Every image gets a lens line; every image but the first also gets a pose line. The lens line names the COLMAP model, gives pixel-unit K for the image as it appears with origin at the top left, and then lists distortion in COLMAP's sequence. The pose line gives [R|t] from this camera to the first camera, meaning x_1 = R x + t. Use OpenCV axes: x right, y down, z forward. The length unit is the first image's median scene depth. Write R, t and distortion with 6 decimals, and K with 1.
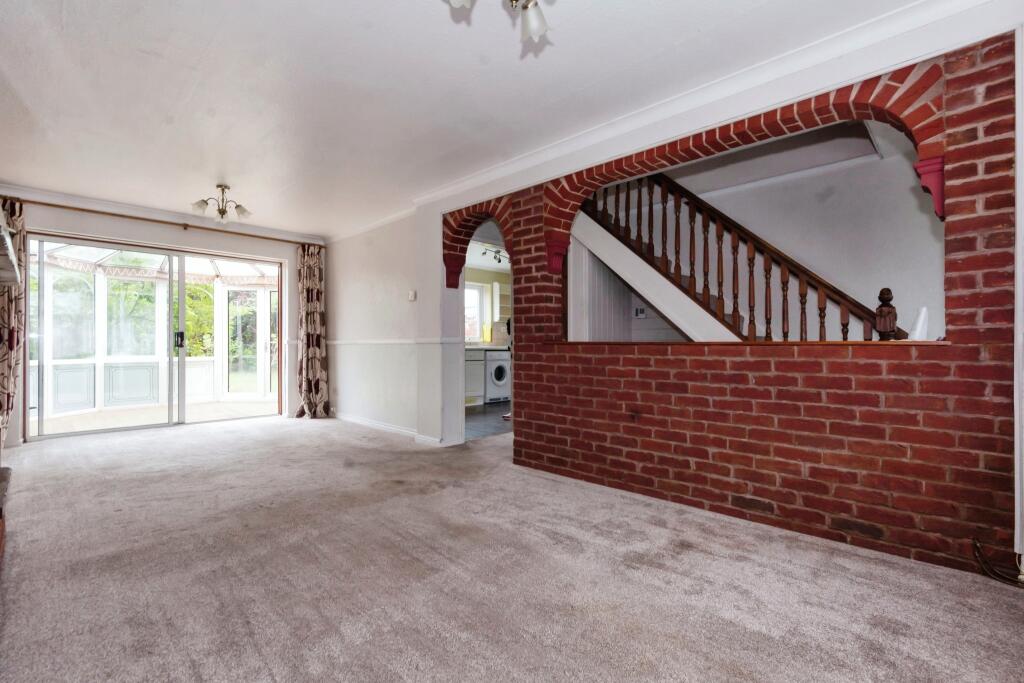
lens RADIAL K [[471.0, 0, 506.6], [0, 471.0, 343.9], [0, 0, 1]] dist [-0.001835, 0.000279]
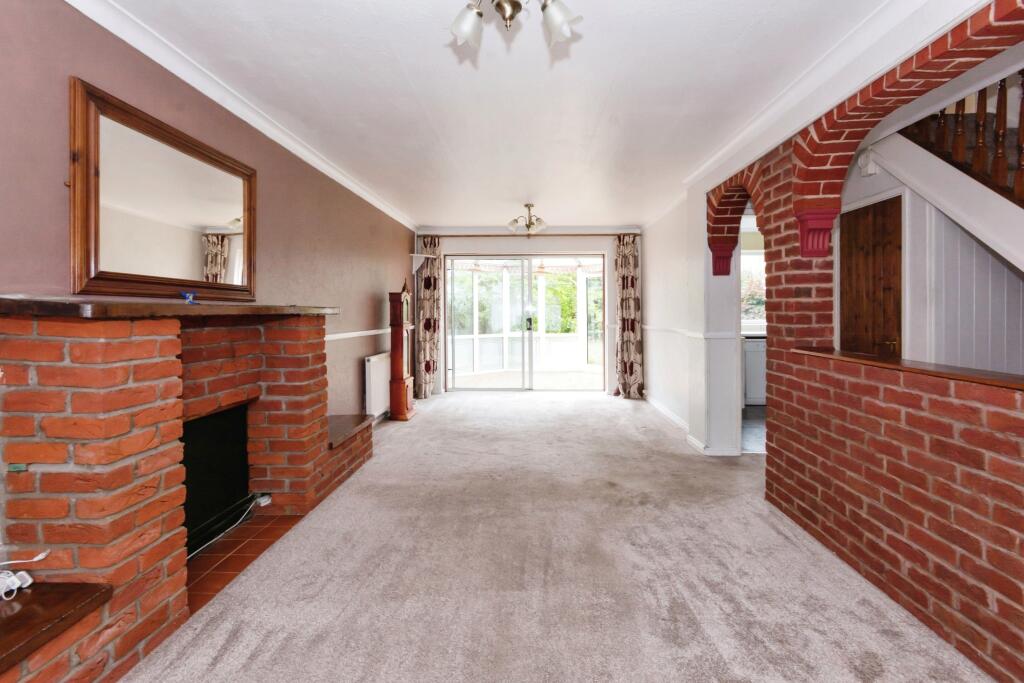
lens RADIAL K [[462.9, 0, 510.1], [0, 462.9, 318.6], [0, 0, 1]] dist [0.002622, 0.000701]
pose [[0.675369, 0.006640, -0.737450, 0.316009], [0.006299, 0.999871, 0.014771, -0.066942], [0.737453, -0.014621, 0.675240, 0.167568]]
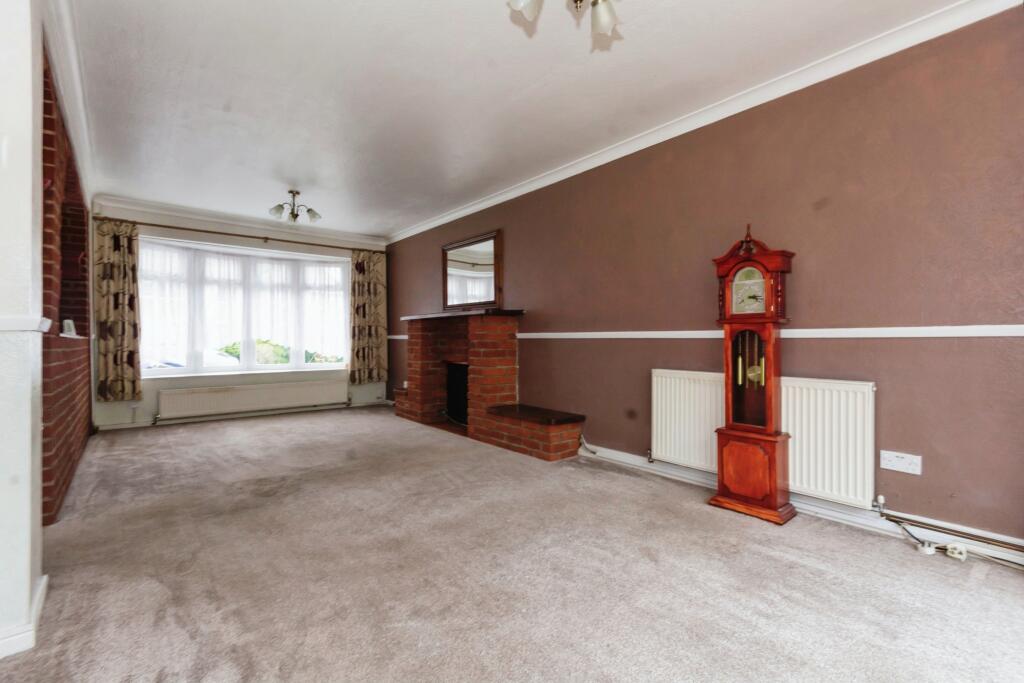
lens RADIAL K [[457.2, 0, 509.6], [0, 457.2, 336.4], [0, 0, 1]] dist [-0.000940, 0.000018]
pose [[-0.996060, 0.006916, 0.088410, -0.699689], [0.006555, 0.999969, -0.004378, -0.003335], [-0.088437, -0.003781, -0.996075, 1.666273]]
